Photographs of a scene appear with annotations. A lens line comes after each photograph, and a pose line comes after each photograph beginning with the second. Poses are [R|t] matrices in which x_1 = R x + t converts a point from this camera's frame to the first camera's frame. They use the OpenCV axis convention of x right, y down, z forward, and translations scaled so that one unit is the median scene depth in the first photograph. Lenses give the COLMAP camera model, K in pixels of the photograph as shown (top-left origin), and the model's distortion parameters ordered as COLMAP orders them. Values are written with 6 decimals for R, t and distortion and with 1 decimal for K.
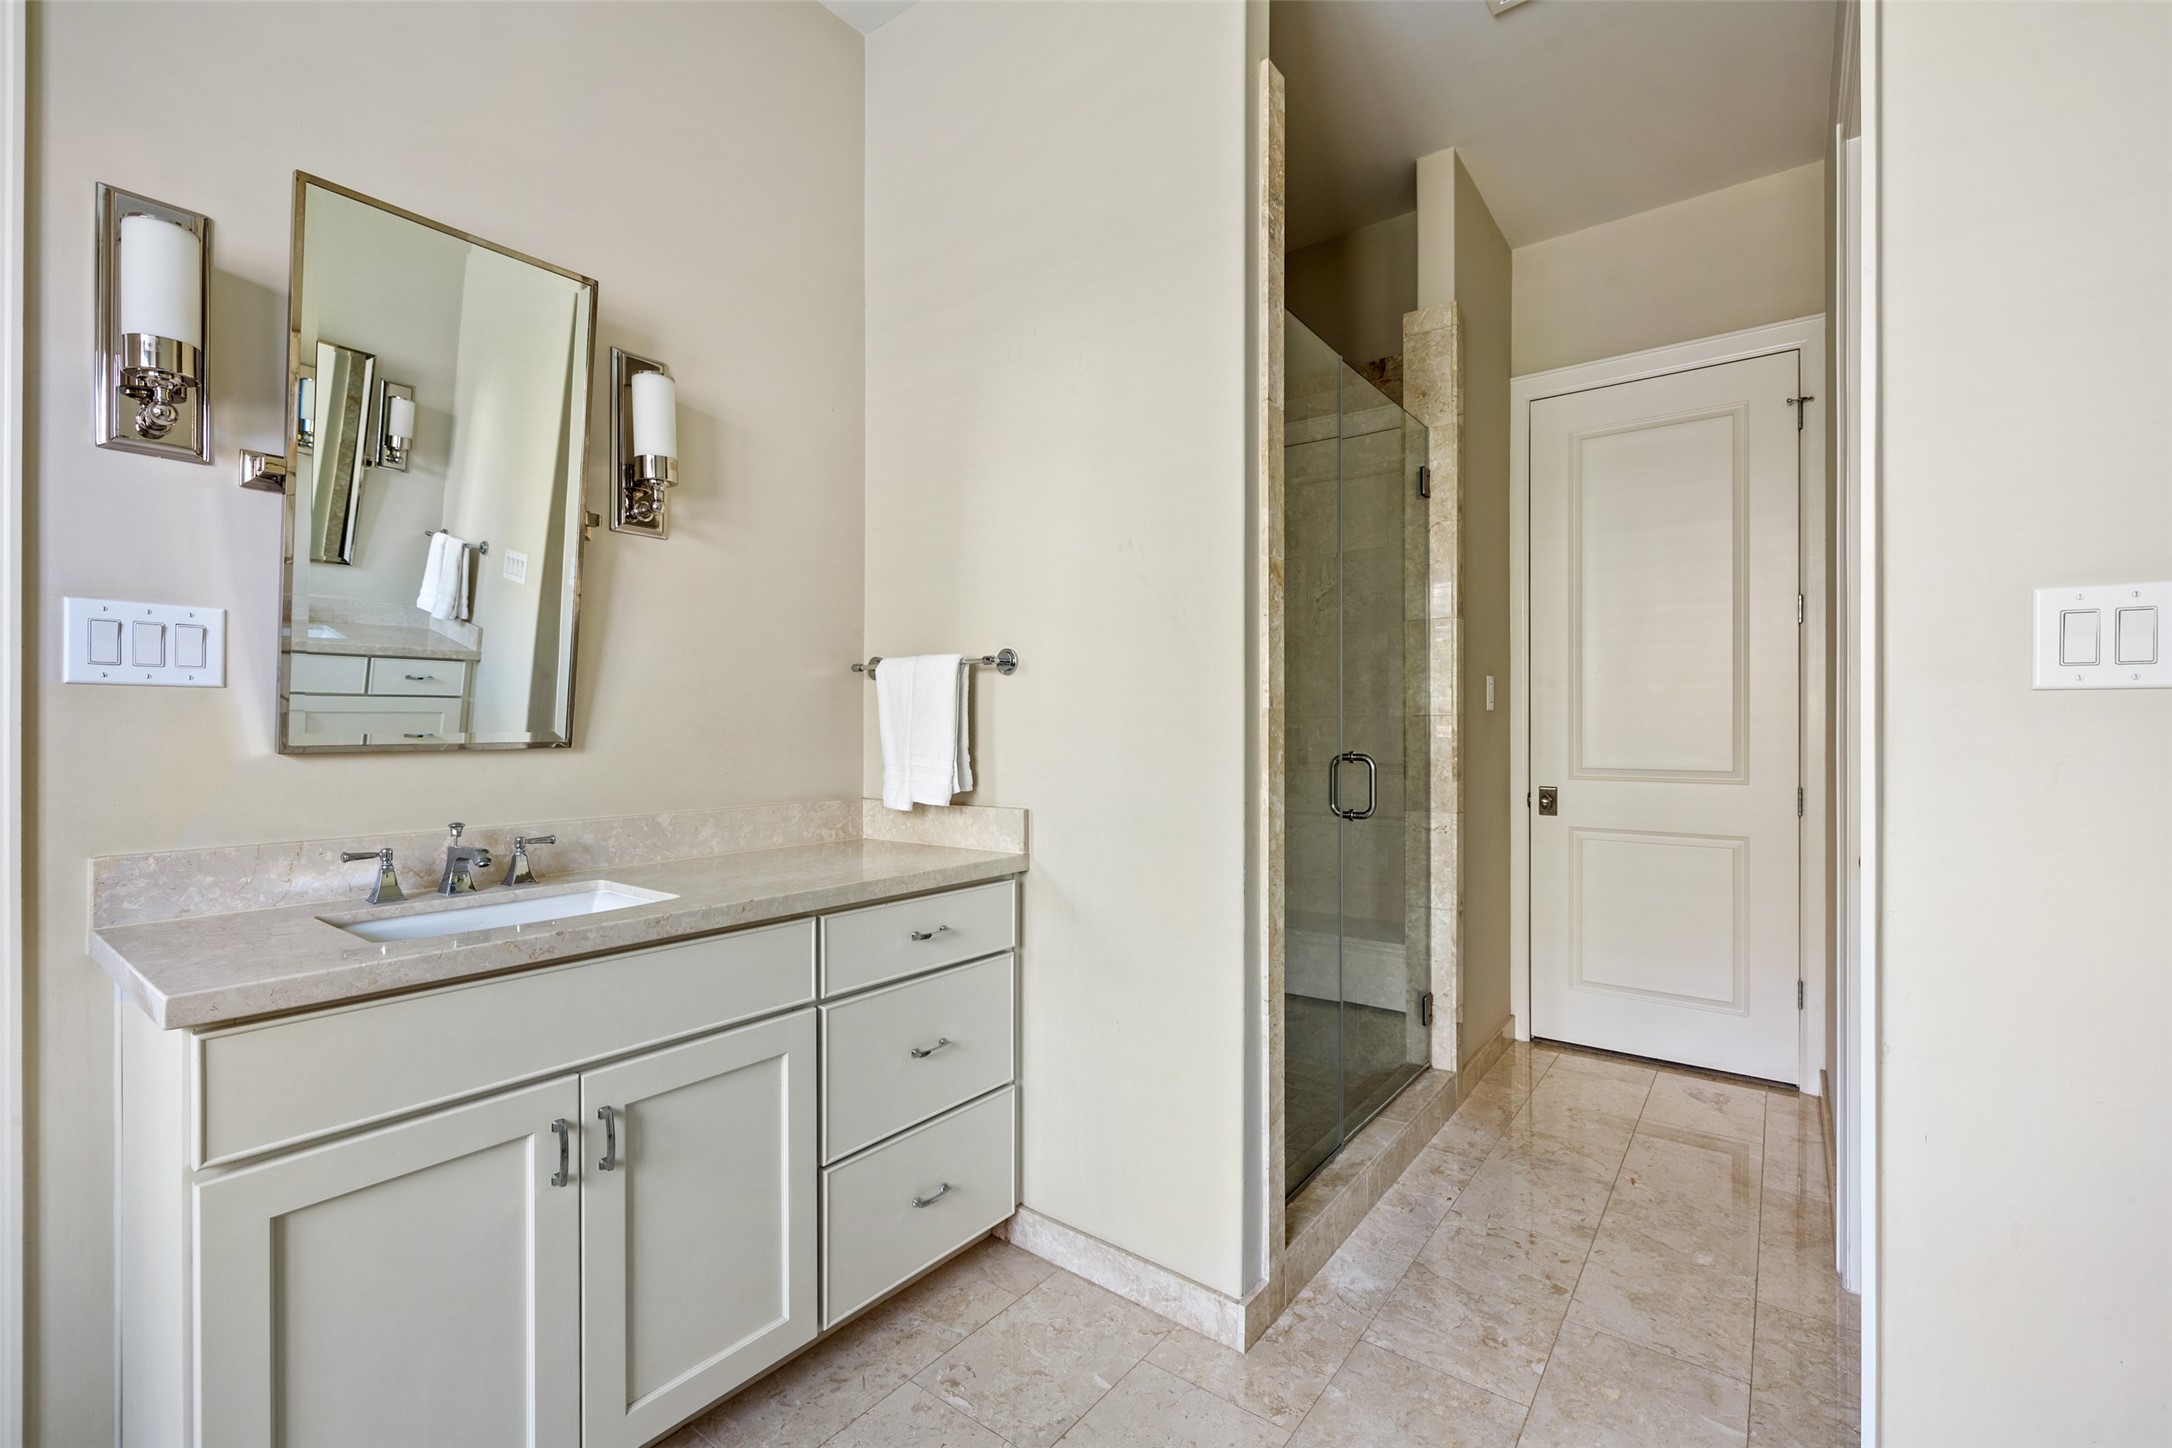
lens RADIAL K [[921.2, 0, 1083.9], [0, 921.2, 715.7], [0, 0, 1]] dist [-0.000789, 0.000182]
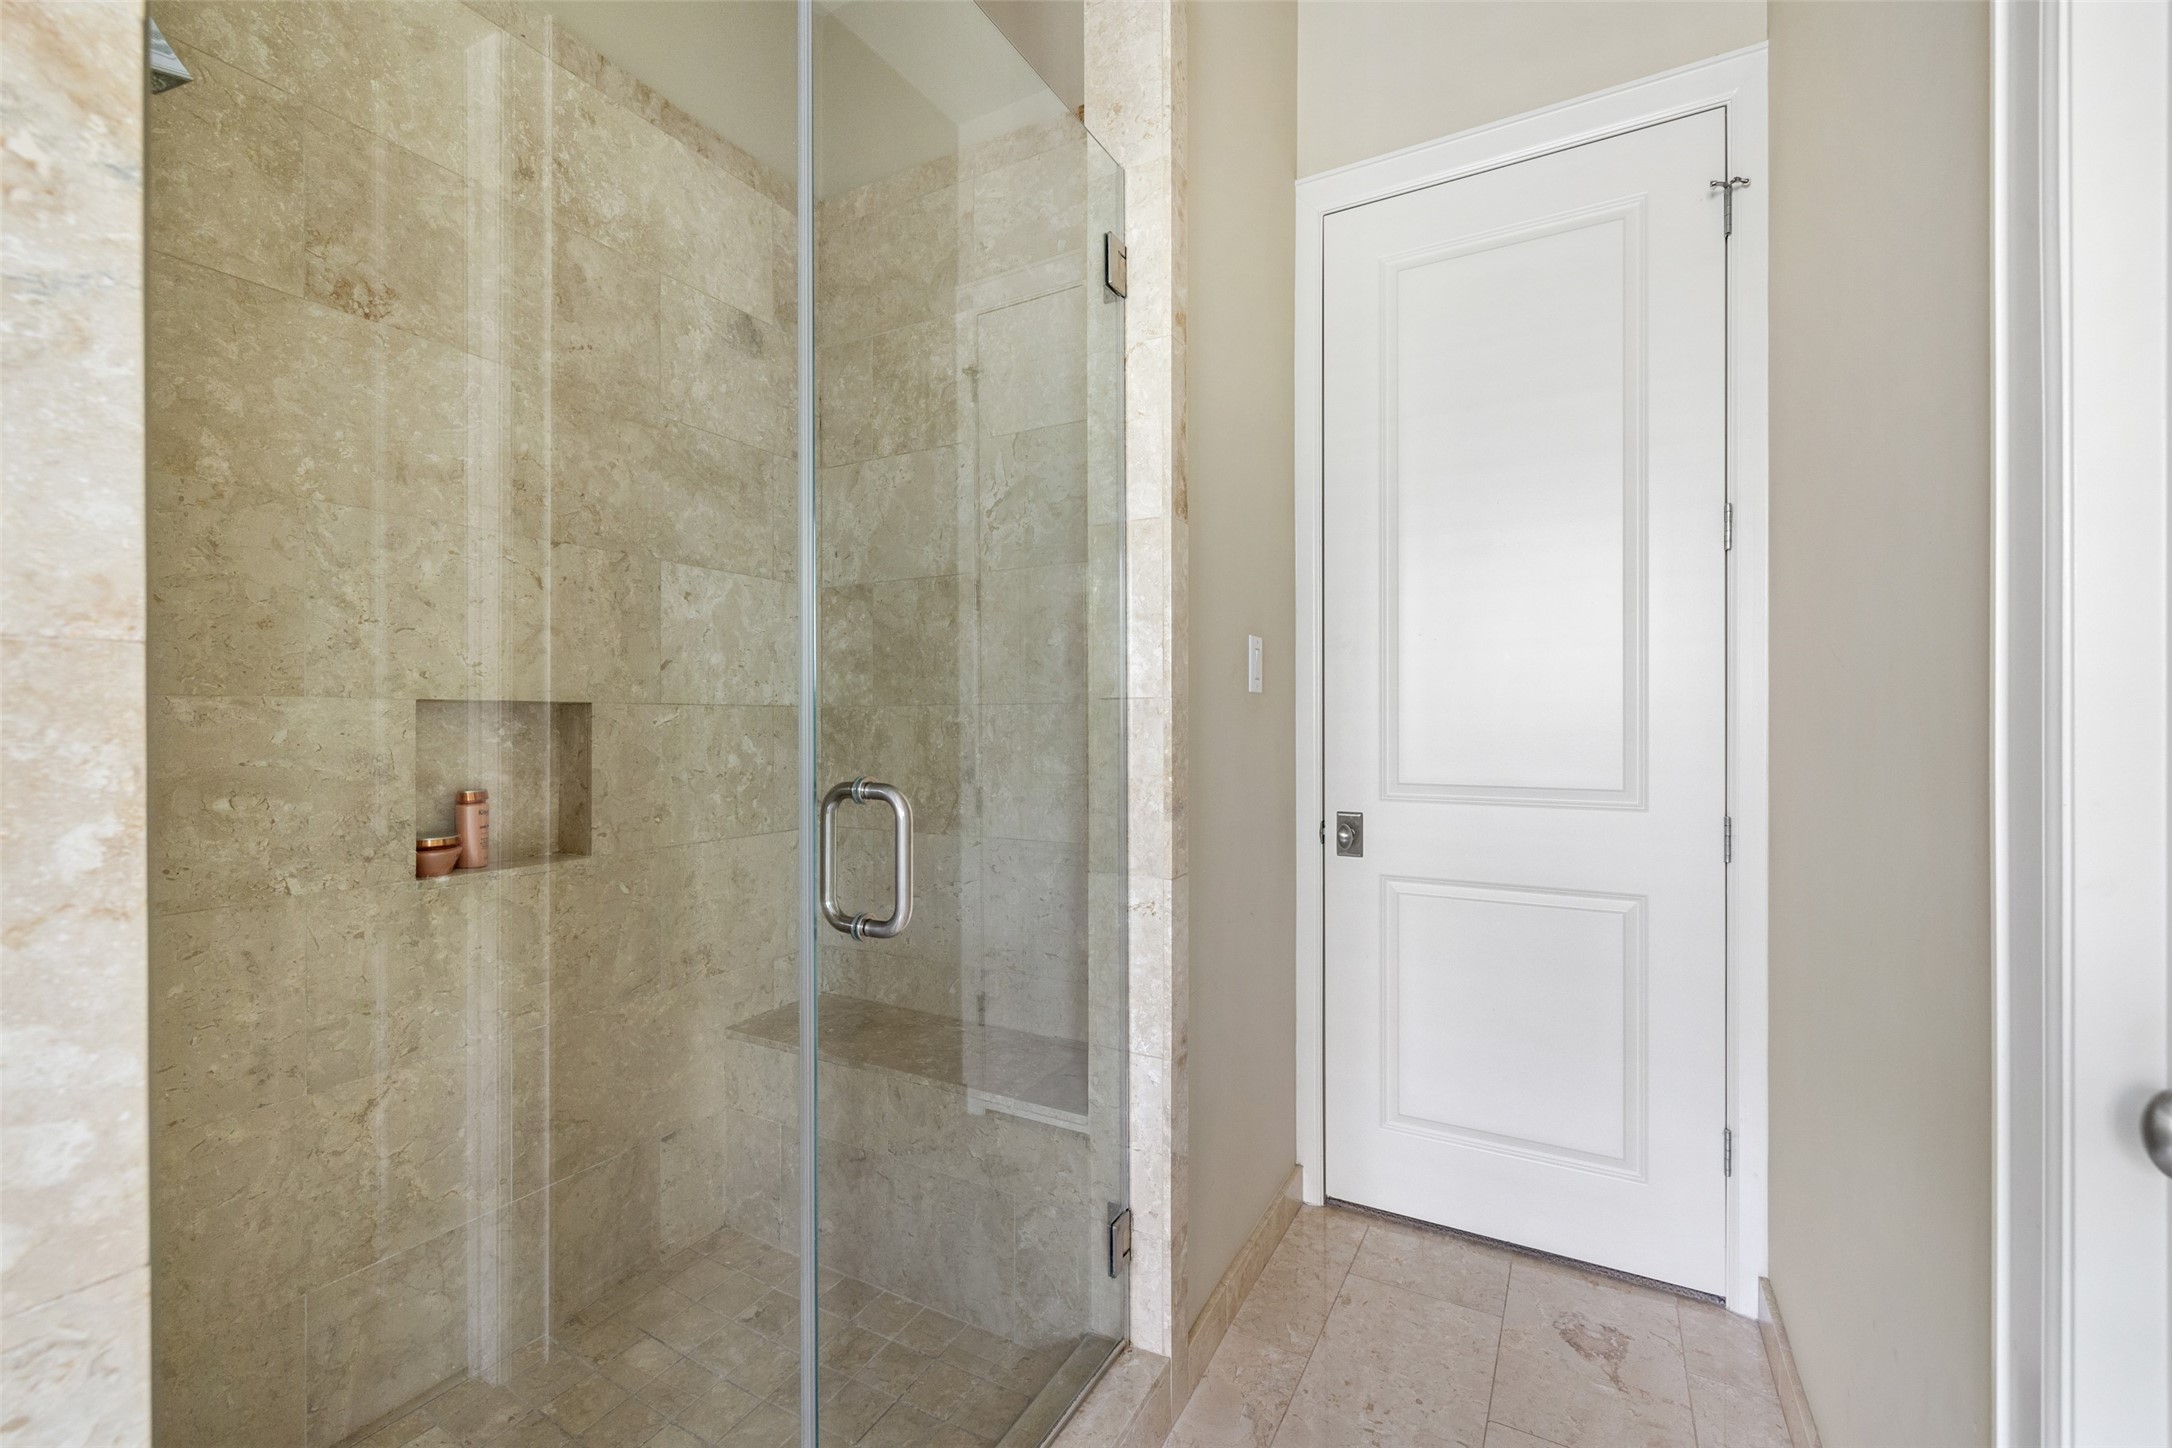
lens RADIAL K [[914.1, 0, 1077.4], [0, 914.1, 711.0], [0, 0, 1]] dist [0.001002, -0.000384]
pose [[0.990798, -0.000610, 0.135344, 0.271985], [0.000526, 1.000000, 0.000656, 0.006704], [-0.135345, -0.000579, 0.990798, 0.466130]]
